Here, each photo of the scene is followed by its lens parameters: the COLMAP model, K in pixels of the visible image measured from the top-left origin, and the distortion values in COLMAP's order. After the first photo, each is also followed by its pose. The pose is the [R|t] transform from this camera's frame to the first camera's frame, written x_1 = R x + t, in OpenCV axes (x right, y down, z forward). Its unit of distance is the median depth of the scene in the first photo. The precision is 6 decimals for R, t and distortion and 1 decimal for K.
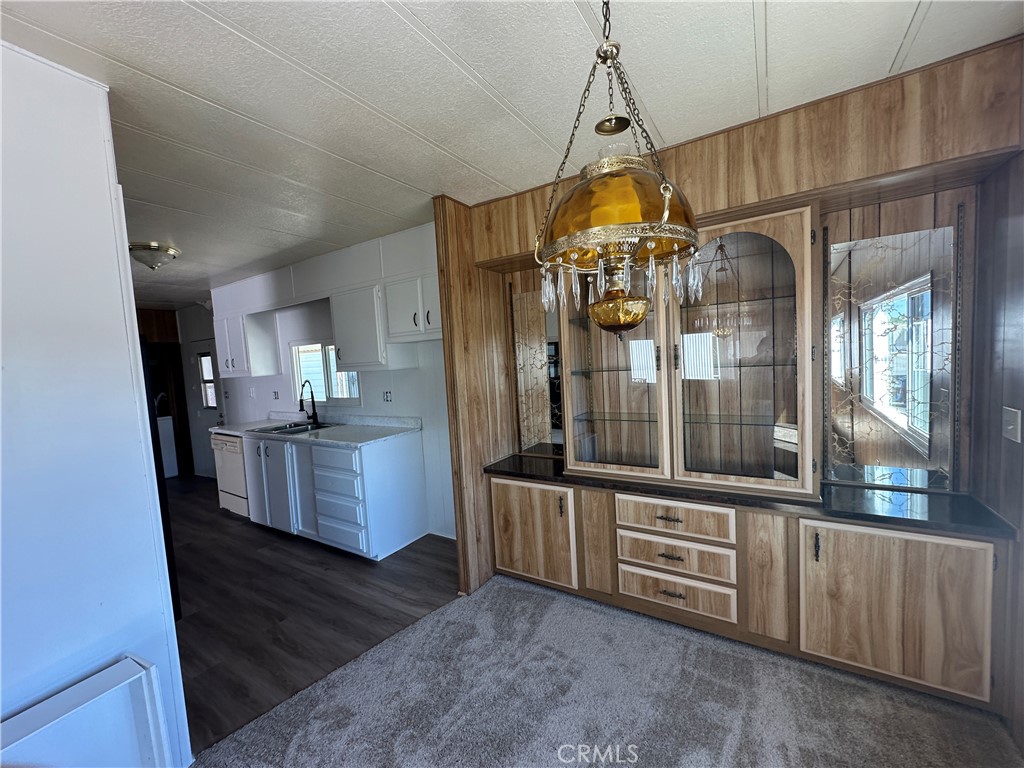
lens RADIAL K [[410.1, 0, 508.2], [0, 410.1, 383.8], [0, 0, 1]] dist [-0.000879, -0.000044]
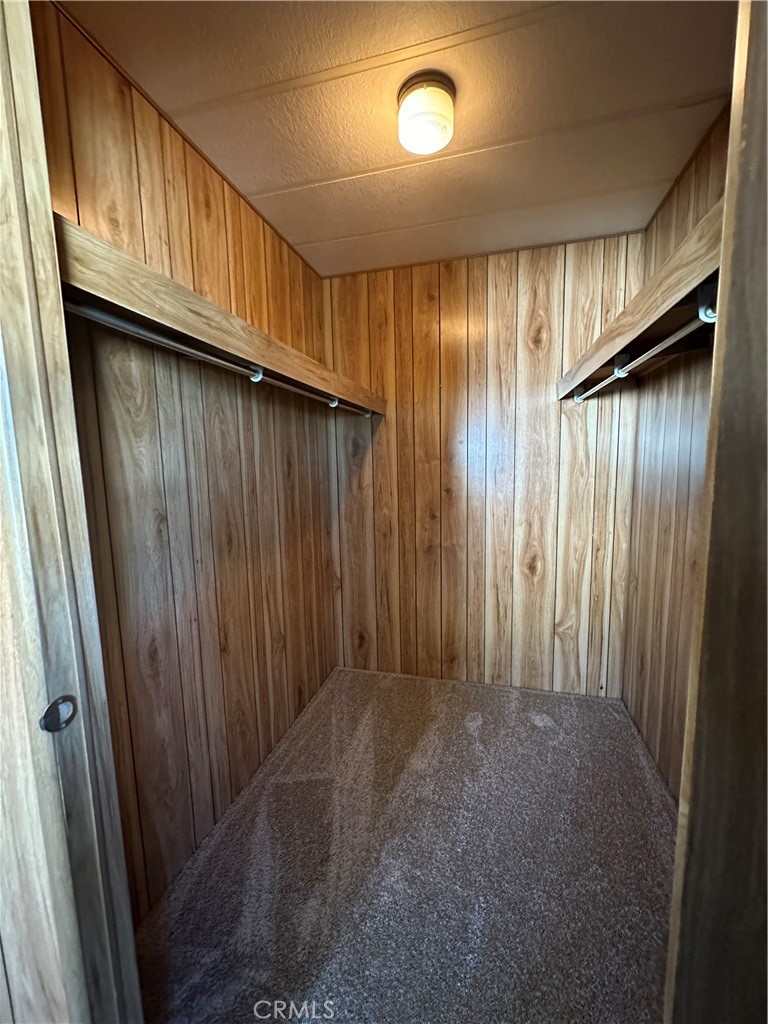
lens RADIAL K [[410.1, 0, 387.6], [0, 410.1, 511.8], [0, 0, 1]] dist [-0.000879, -0.000044]
pose [[0.948583, 0.001550, 0.316524, -0.035323], [-0.016426, 0.998882, 0.044335, 0.147569], [-0.316101, -0.047255, 0.947548, 0.363049]]
